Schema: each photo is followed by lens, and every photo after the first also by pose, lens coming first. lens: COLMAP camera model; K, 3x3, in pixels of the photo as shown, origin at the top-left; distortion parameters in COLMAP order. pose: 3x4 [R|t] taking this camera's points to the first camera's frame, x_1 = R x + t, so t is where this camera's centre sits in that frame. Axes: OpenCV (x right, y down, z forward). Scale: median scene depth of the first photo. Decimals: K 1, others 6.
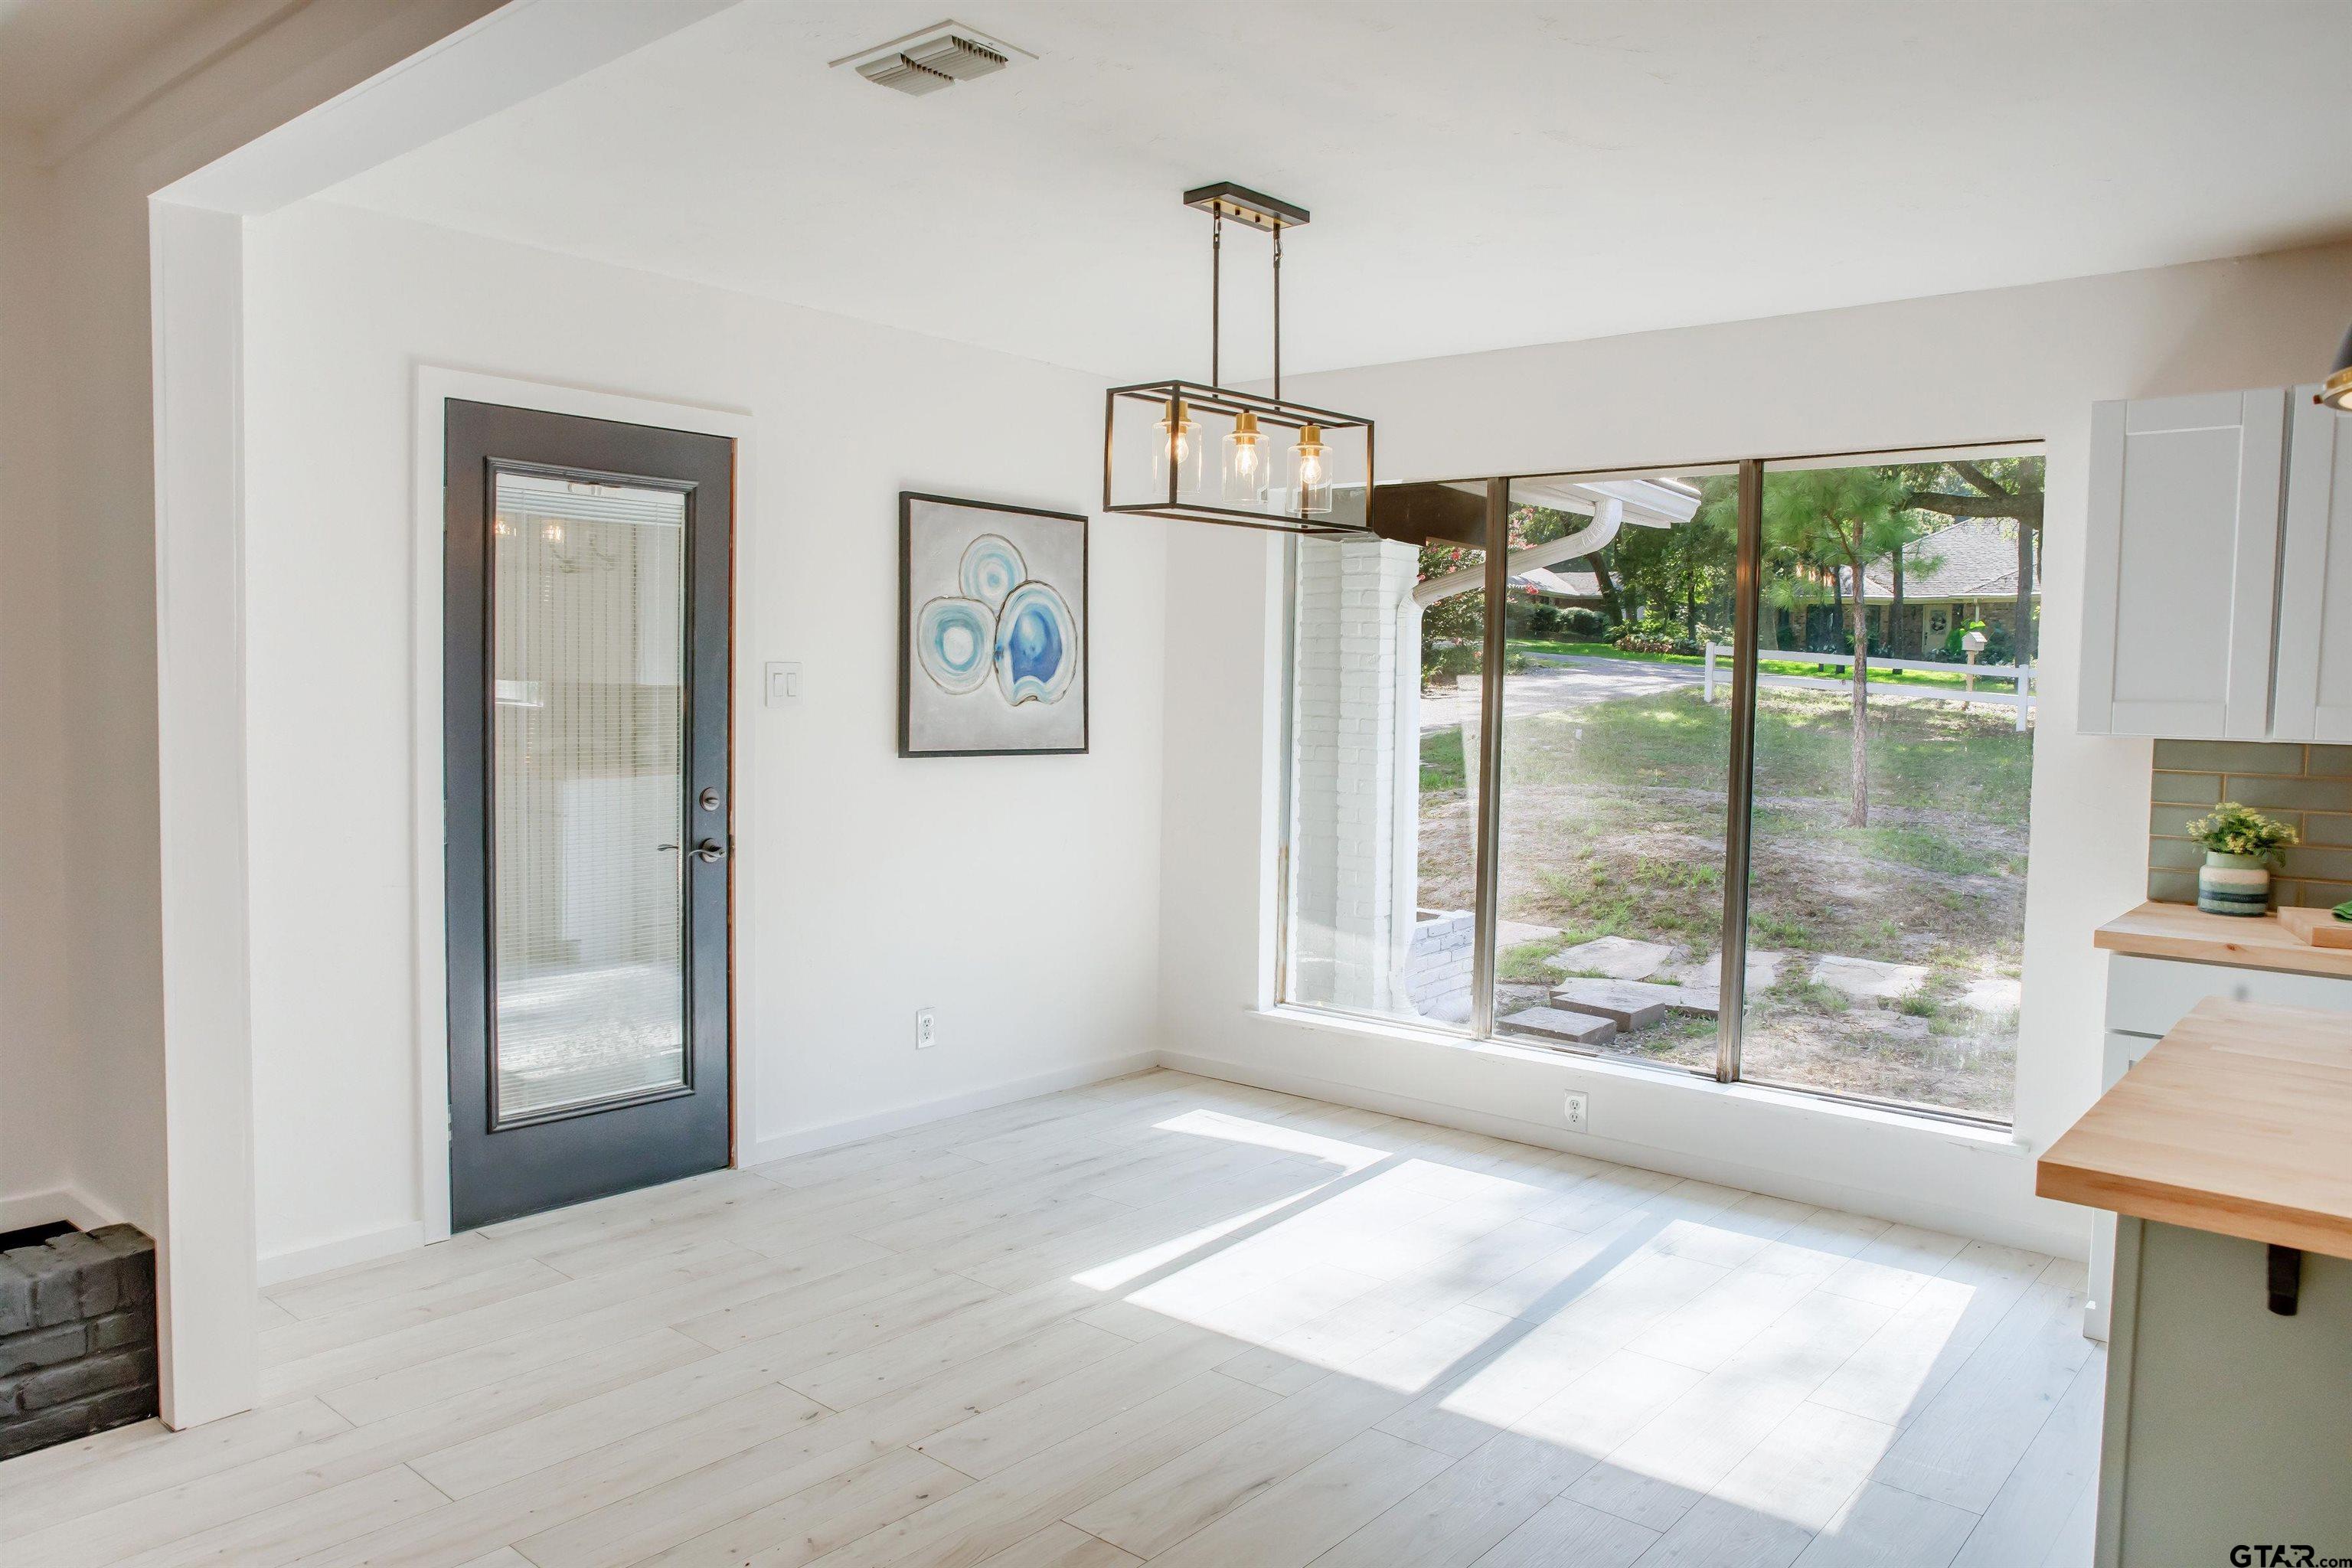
lens RADIAL K [[1586.8, 0, 1176.0], [0, 1586.8, 784.0], [0, 0, 1]] dist [-0.106442, 0.087089]
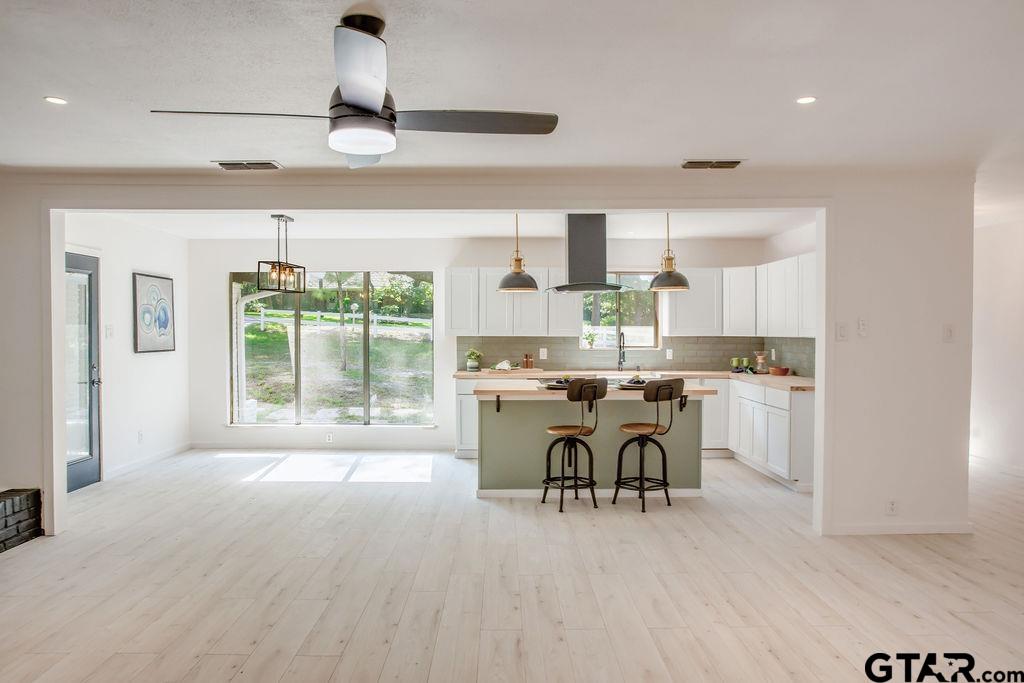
lens RADIAL K [[754.1, 0, 467.5], [0, 754.1, 343.4], [0, 0, 1]] dist [-0.001506, -0.000336]
pose [[0.786429, -0.032137, 0.616844, -0.654085], [0.053083, 0.998467, -0.015657, 0.025867], [-0.615395, 0.045057, 0.786930, -0.717559]]
